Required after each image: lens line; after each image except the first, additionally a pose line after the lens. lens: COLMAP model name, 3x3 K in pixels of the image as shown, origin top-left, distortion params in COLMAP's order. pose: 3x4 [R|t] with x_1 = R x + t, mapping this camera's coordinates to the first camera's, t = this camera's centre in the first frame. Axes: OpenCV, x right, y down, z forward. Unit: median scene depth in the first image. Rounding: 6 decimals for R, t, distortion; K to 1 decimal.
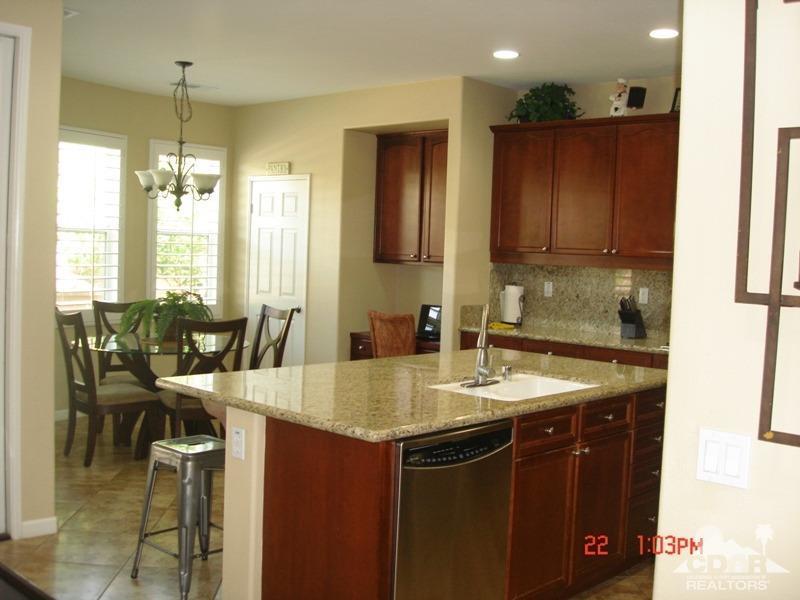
lens RADIAL K [[905.1, 0, 400.0], [0, 905.1, 300.0], [0, 0, 1]] dist [-0.103551, -0.028300]
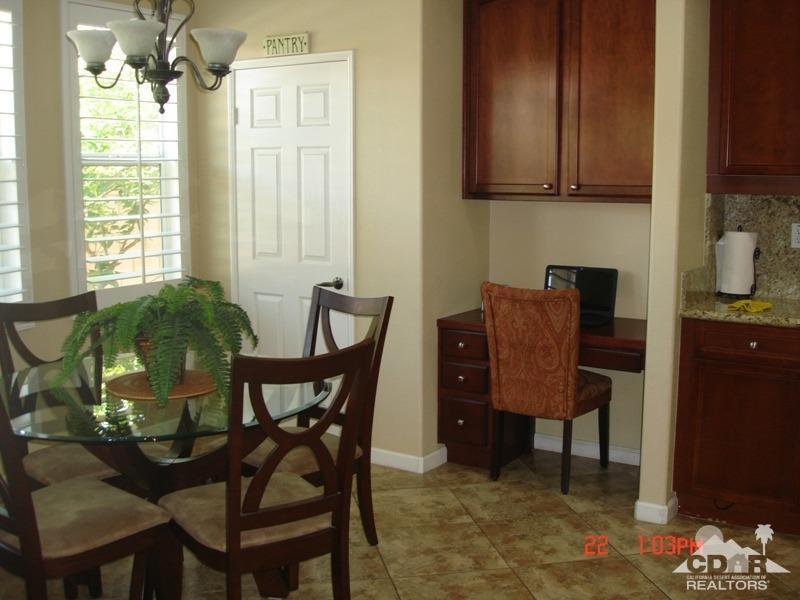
lens RADIAL K [[905.1, 0, 400.0], [0, 905.1, 300.0], [0, 0, 1]] dist [-0.103551, -0.028300]
pose [[0.985330, -0.058637, 0.160269, -0.177161], [0.044831, 0.995072, 0.088447, -0.030866], [-0.164666, -0.079964, 0.983103, 0.431172]]
